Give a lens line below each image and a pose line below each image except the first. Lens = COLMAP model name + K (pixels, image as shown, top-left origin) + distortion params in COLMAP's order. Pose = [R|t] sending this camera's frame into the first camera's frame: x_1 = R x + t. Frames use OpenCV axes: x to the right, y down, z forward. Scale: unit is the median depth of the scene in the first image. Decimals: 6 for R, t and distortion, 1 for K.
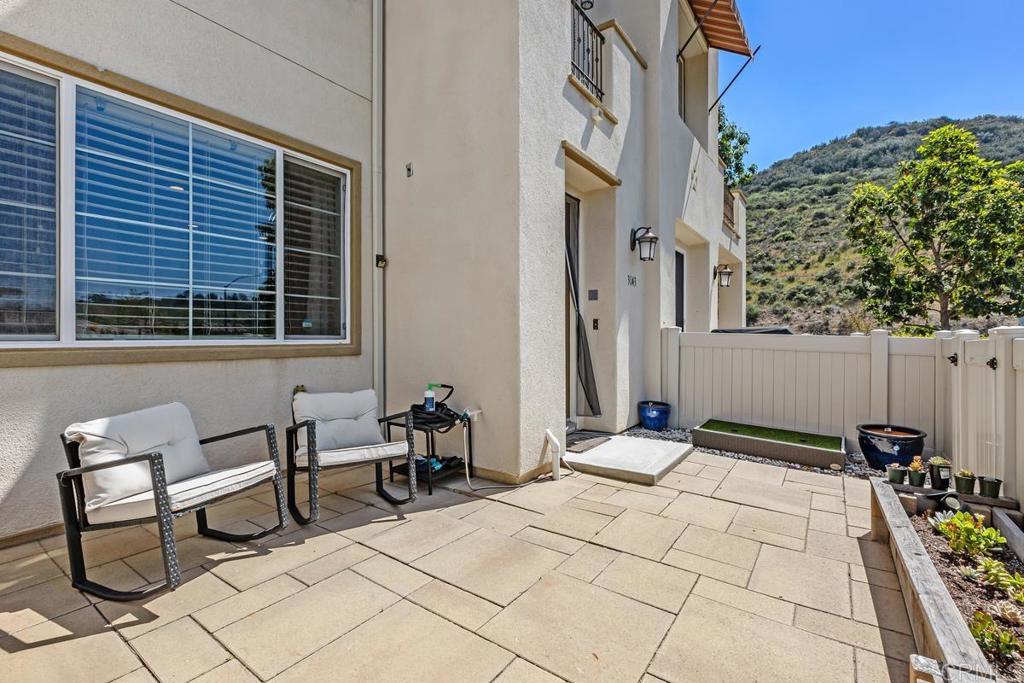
lens RADIAL K [[463.9, 0, 506.2], [0, 463.9, 340.7], [0, 0, 1]] dist [0.004875, -0.001309]
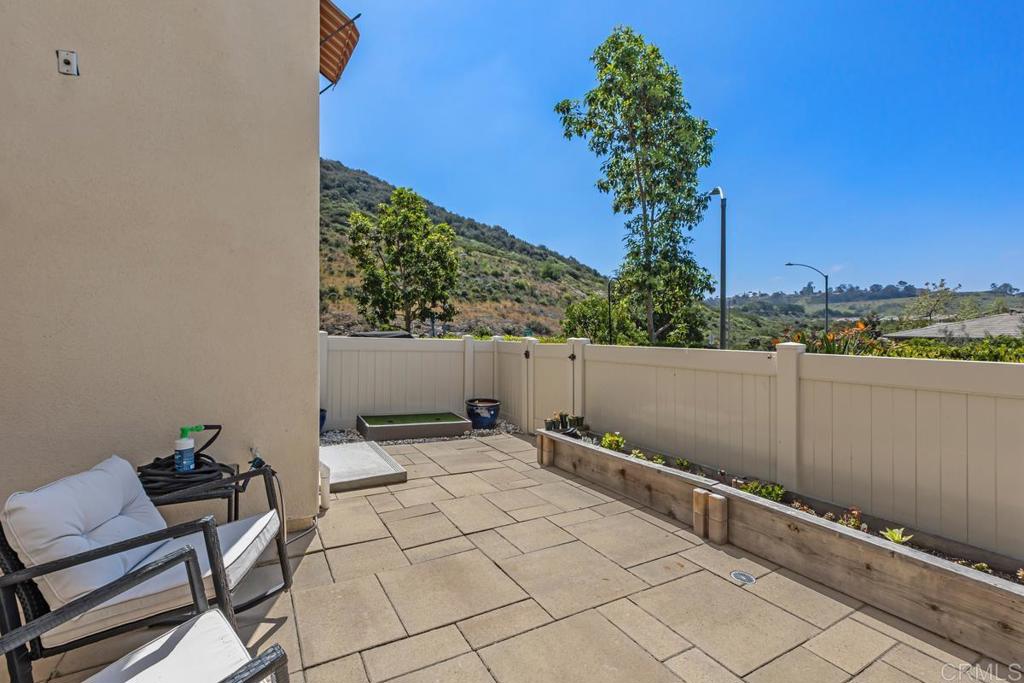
lens RADIAL K [[463.9, 0, 509.6], [0, 463.9, 334.1], [0, 0, 1]] dist [0.004875, -0.001309]
pose [[0.417904, -0.007194, 0.908463, -0.596207], [0.004710, 0.999972, 0.005752, -0.044143], [-0.908479, 0.001876, 0.417926, 0.322310]]
